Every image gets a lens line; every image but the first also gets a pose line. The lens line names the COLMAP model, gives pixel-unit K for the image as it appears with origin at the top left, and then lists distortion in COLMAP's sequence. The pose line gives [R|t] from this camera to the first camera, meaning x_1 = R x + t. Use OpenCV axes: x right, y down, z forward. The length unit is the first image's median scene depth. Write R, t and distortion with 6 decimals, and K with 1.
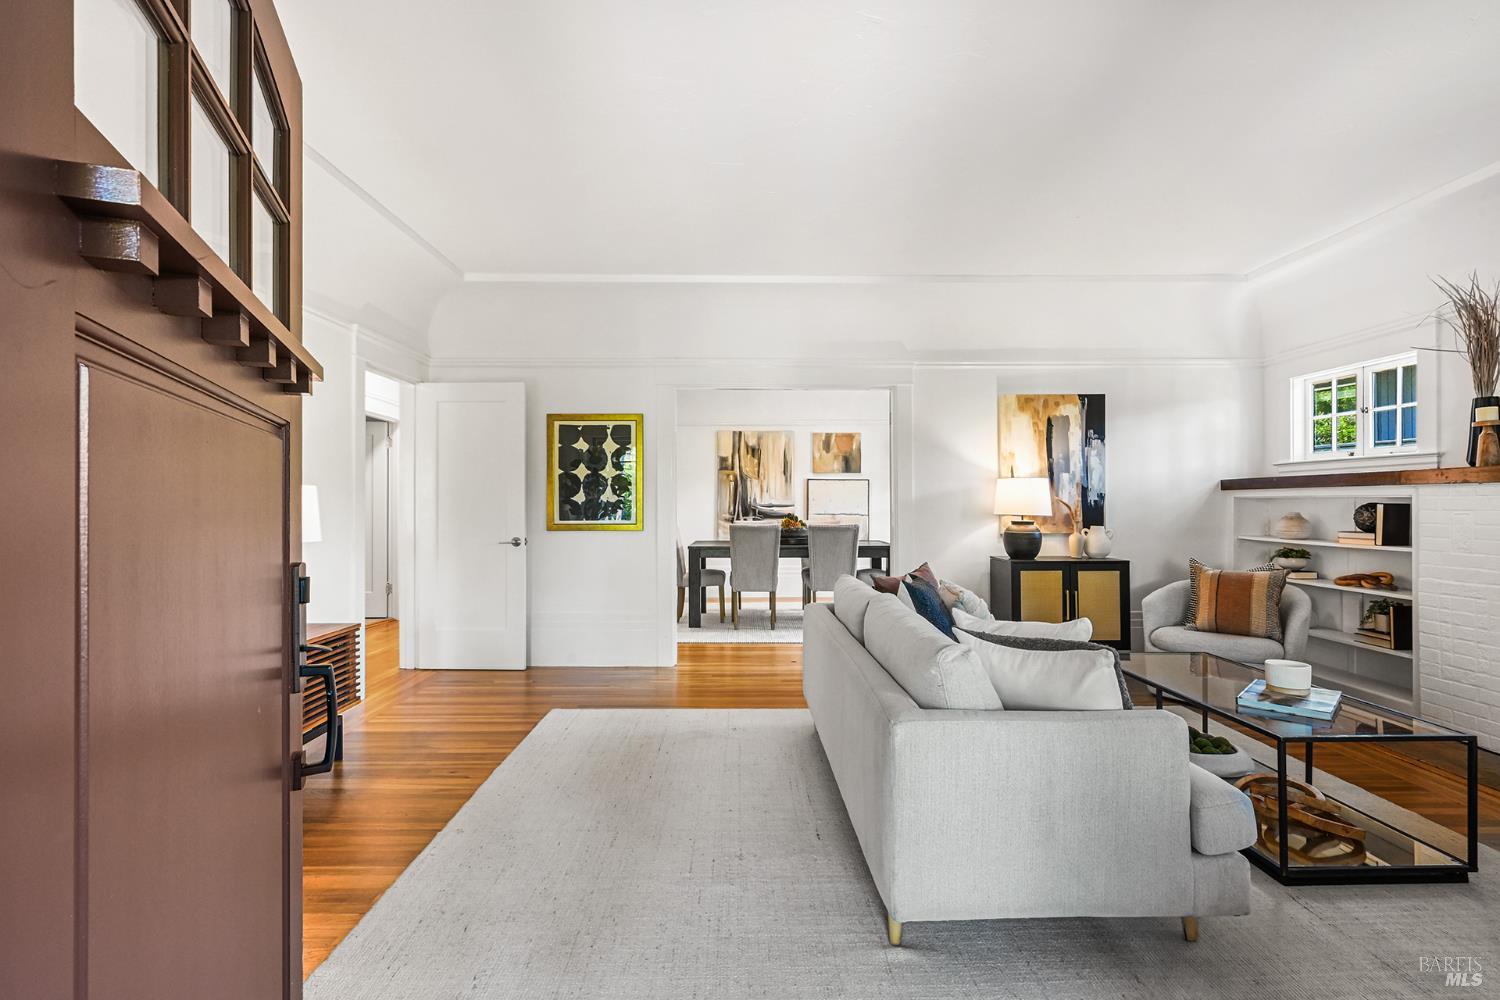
lens RADIAL K [[690.9, 0, 751.5], [0, 690.9, 501.0], [0, 0, 1]] dist [0.000245, 0.000003]
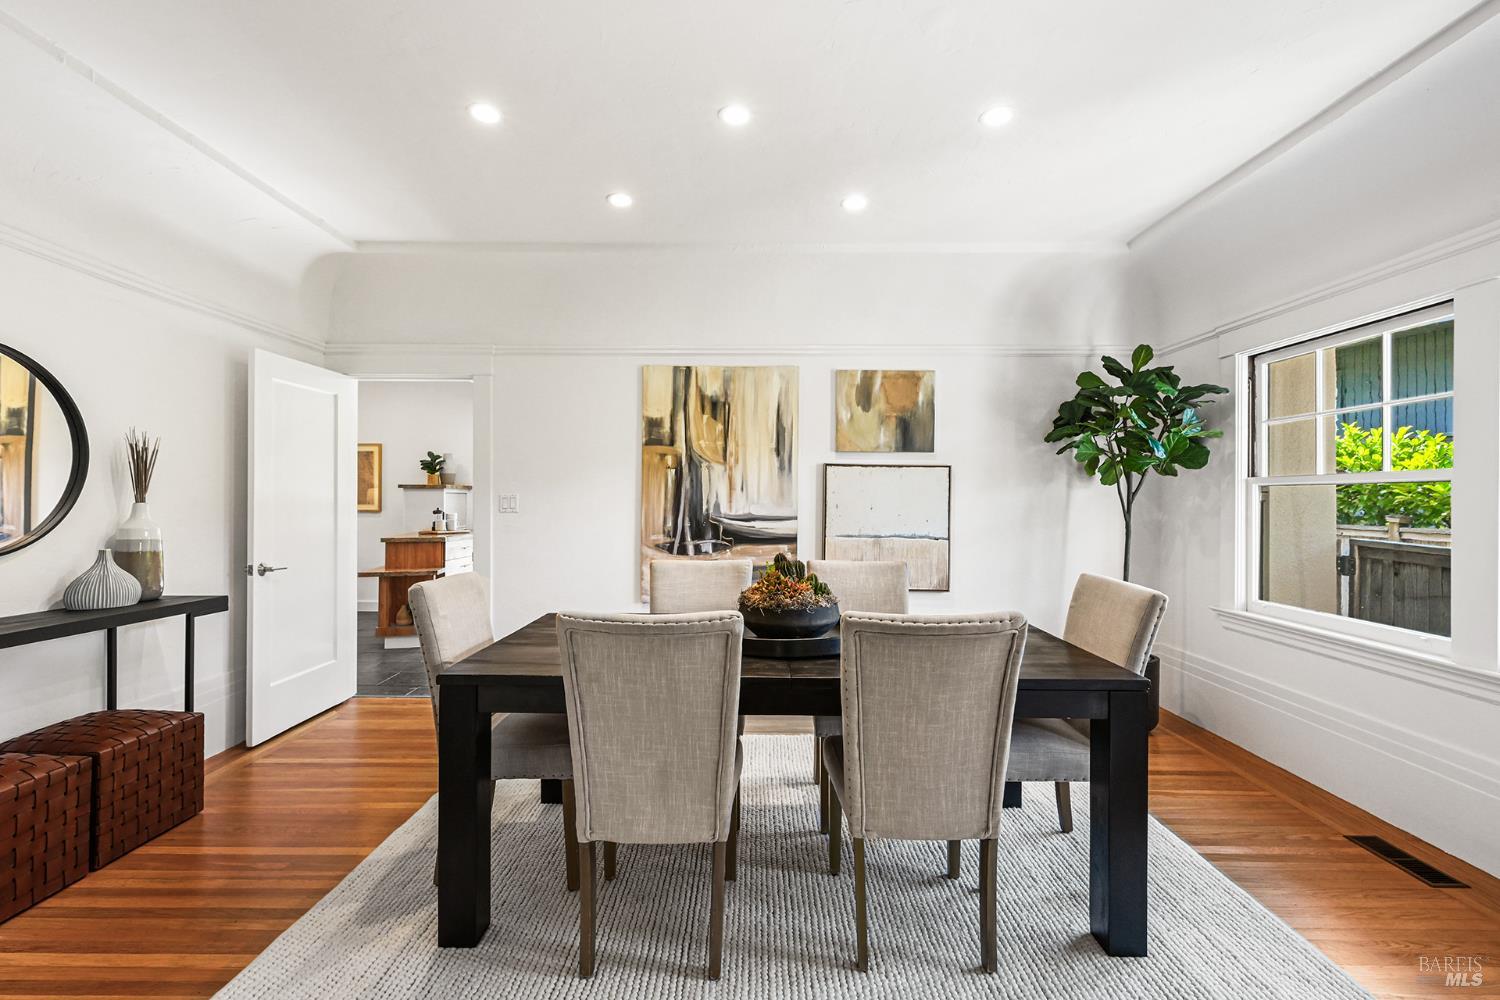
lens RADIAL K [[690.9, 0, 747.1], [0, 690.9, 496.2], [0, 0, 1]] dist [0.000245, 0.000003]
pose [[0.999833, 0.005179, -0.017500, 0.034754], [-0.005134, 0.999983, 0.002627, -0.010092], [0.017513, -0.002537, 0.999843, 0.509033]]
